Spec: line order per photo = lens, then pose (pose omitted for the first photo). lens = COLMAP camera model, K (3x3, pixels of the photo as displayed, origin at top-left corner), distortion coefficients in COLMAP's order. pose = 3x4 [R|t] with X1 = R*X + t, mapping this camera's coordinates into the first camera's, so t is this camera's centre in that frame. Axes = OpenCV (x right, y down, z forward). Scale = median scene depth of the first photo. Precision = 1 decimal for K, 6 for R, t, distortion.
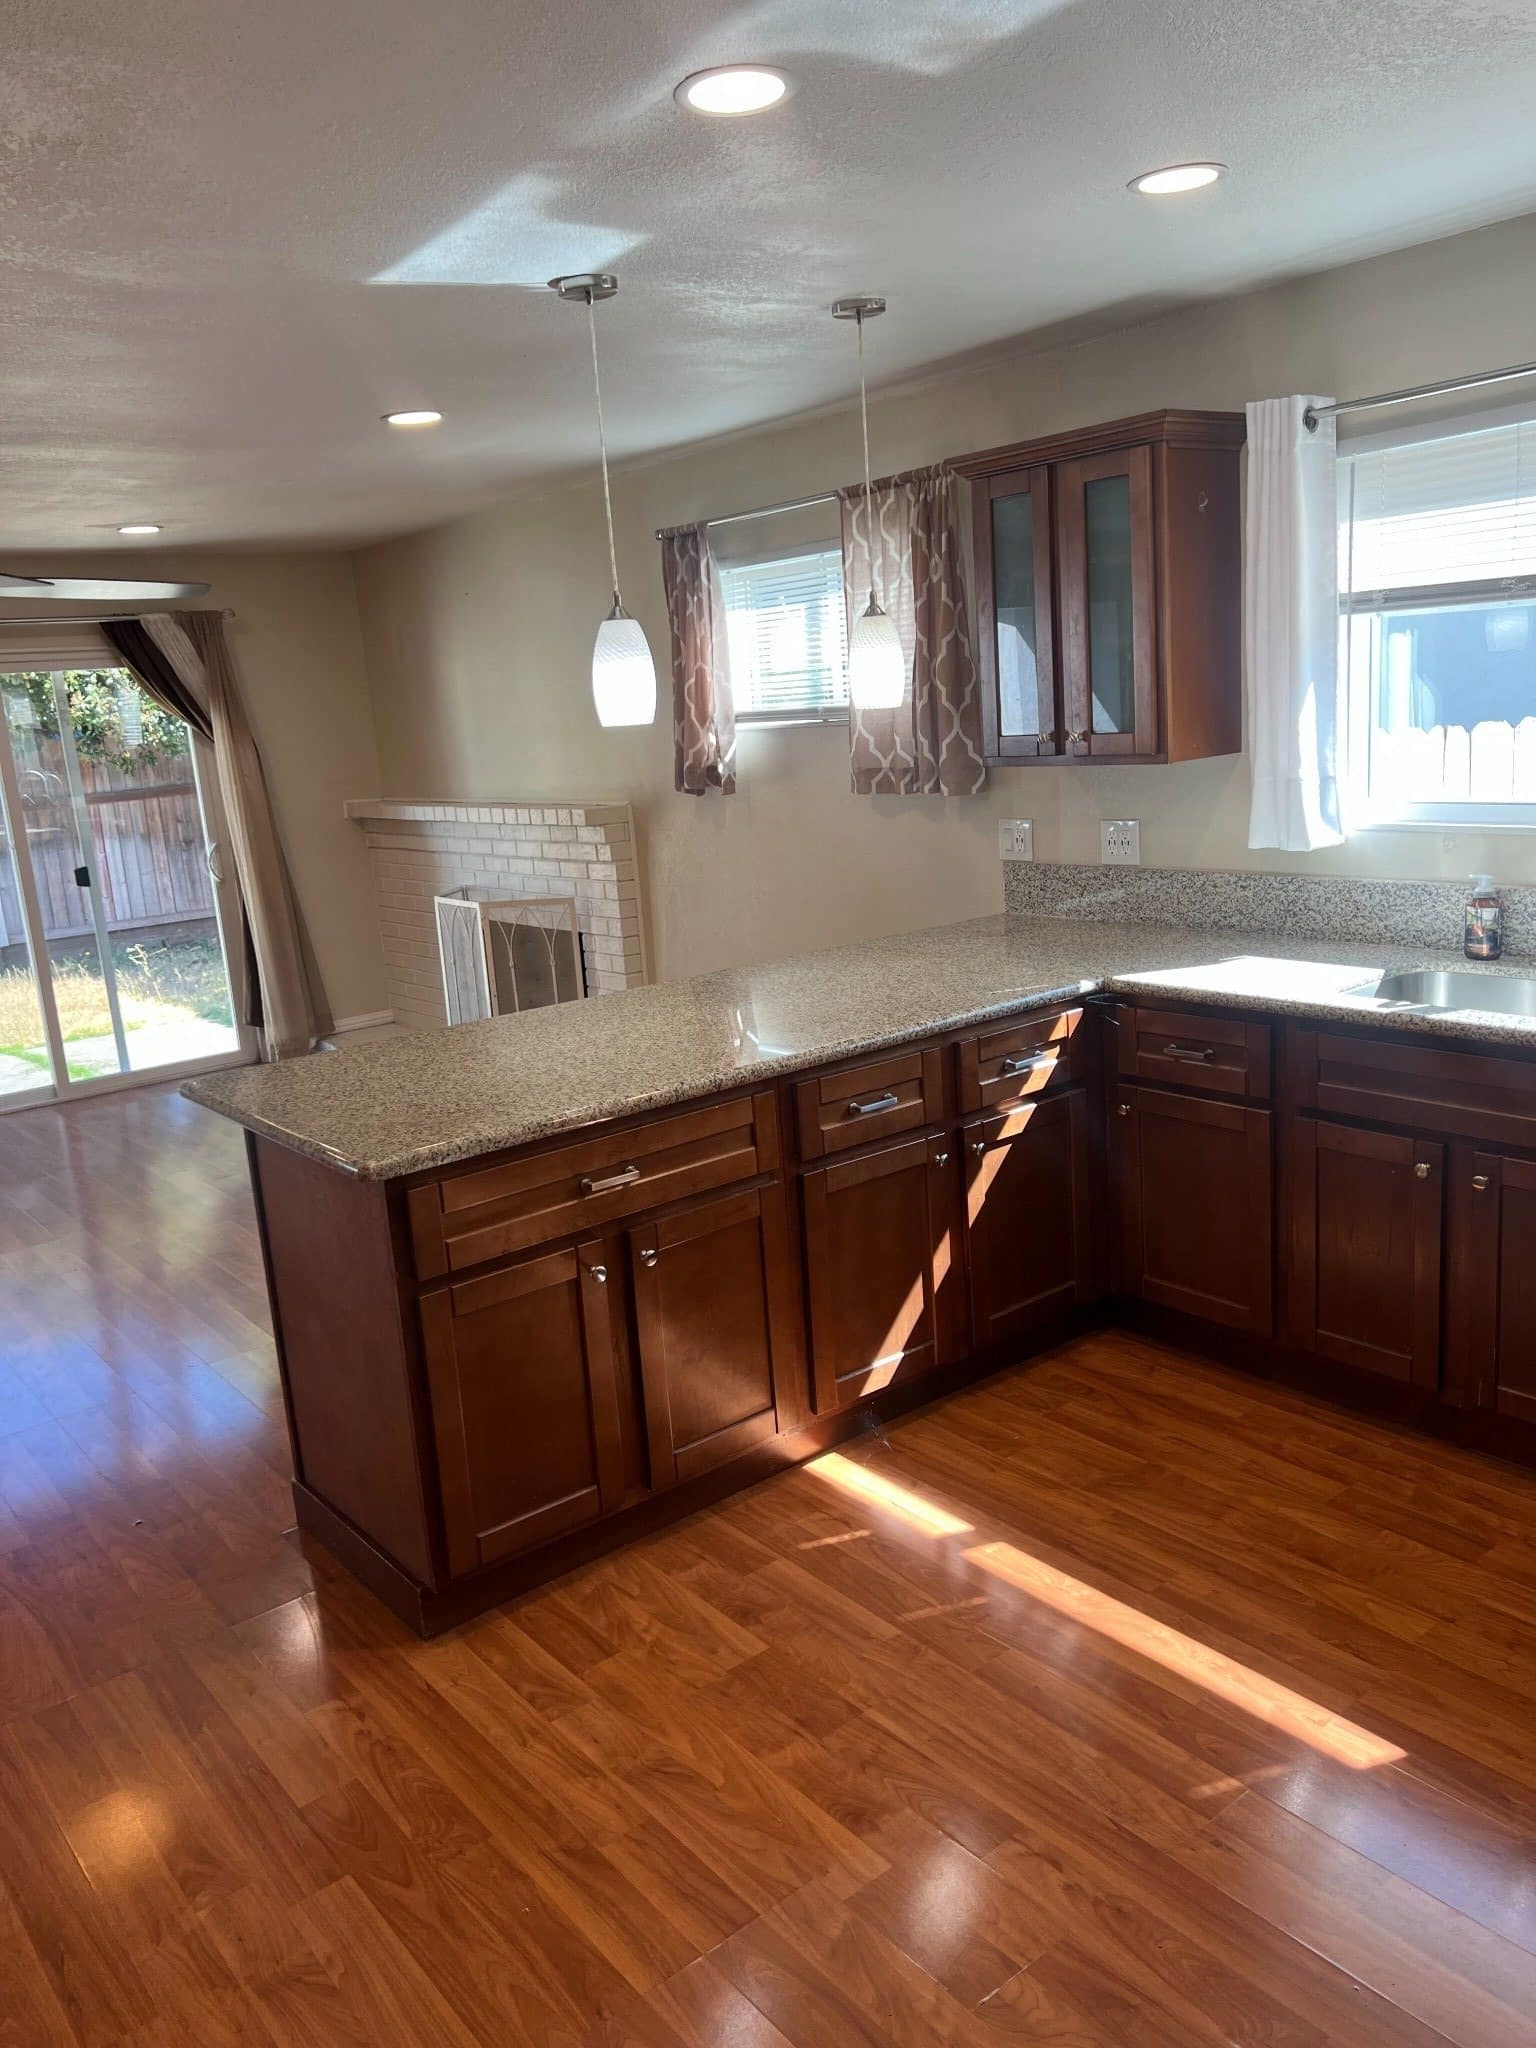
lens RADIAL K [[1534.4, 0, 768.0], [0, 1534.4, 1024.0], [0, 0, 1]] dist [0.038881, -0.053259]
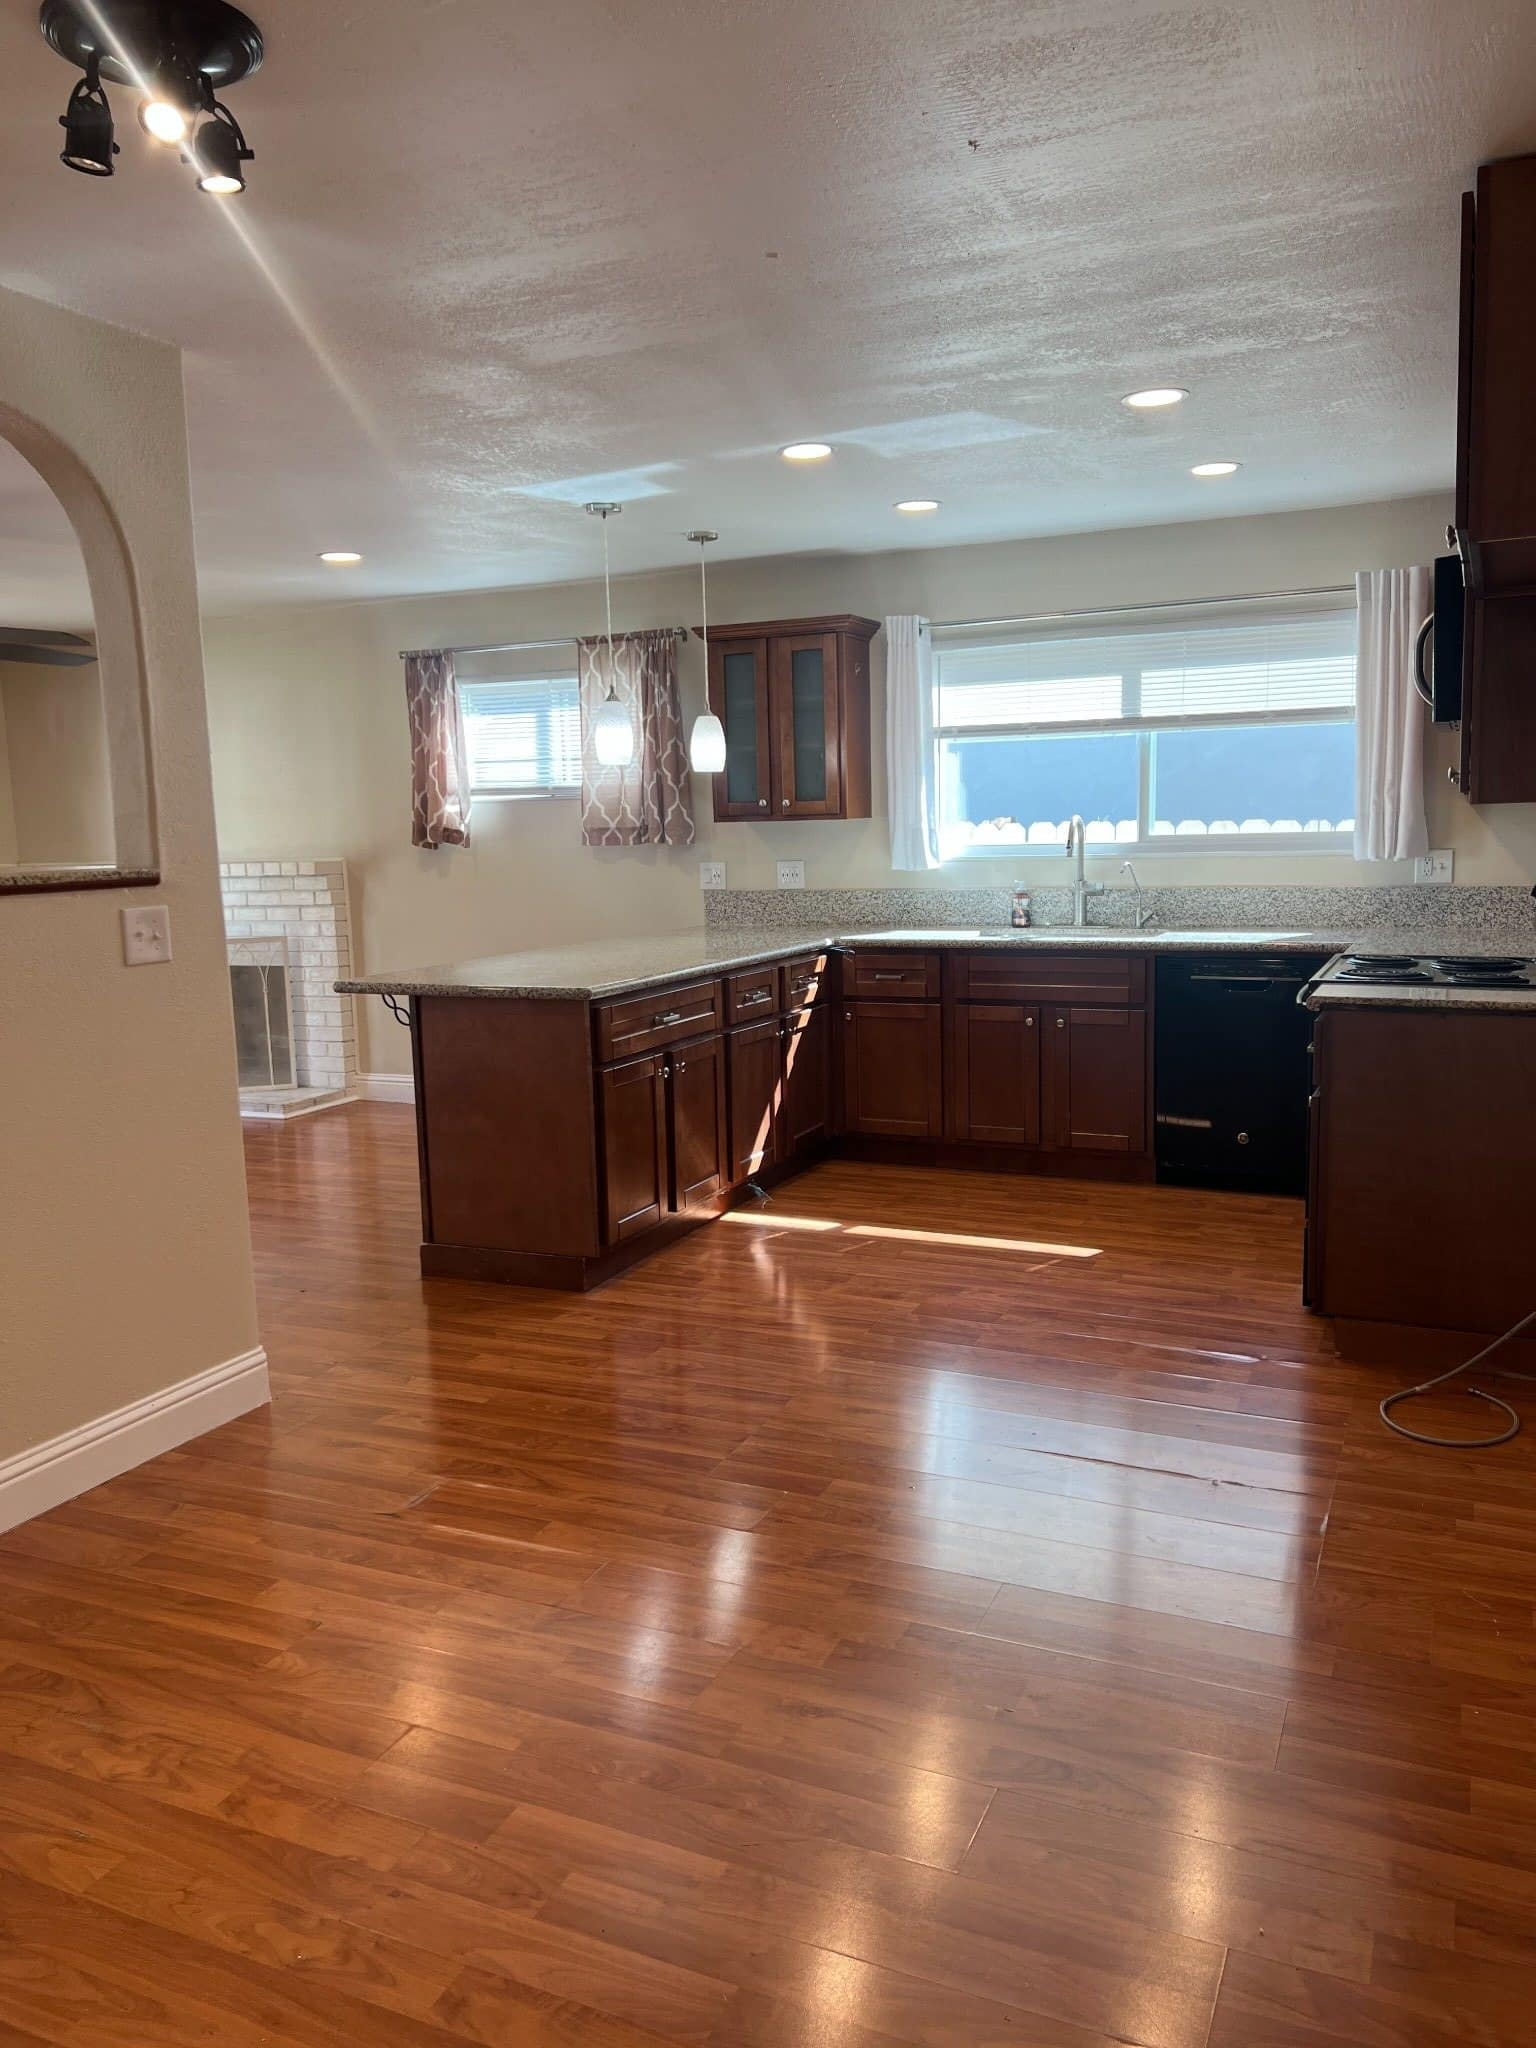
lens RADIAL K [[1537.7, 0, 768.0], [0, 1537.7, 1024.0], [0, 0, 1]] dist [0.123941, -0.254874]
pose [[0.890137, -0.009388, 0.455597, -0.591922], [0.056064, 0.994449, -0.089045, 0.200838], [-0.452232, 0.104804, 0.885722, -0.436444]]
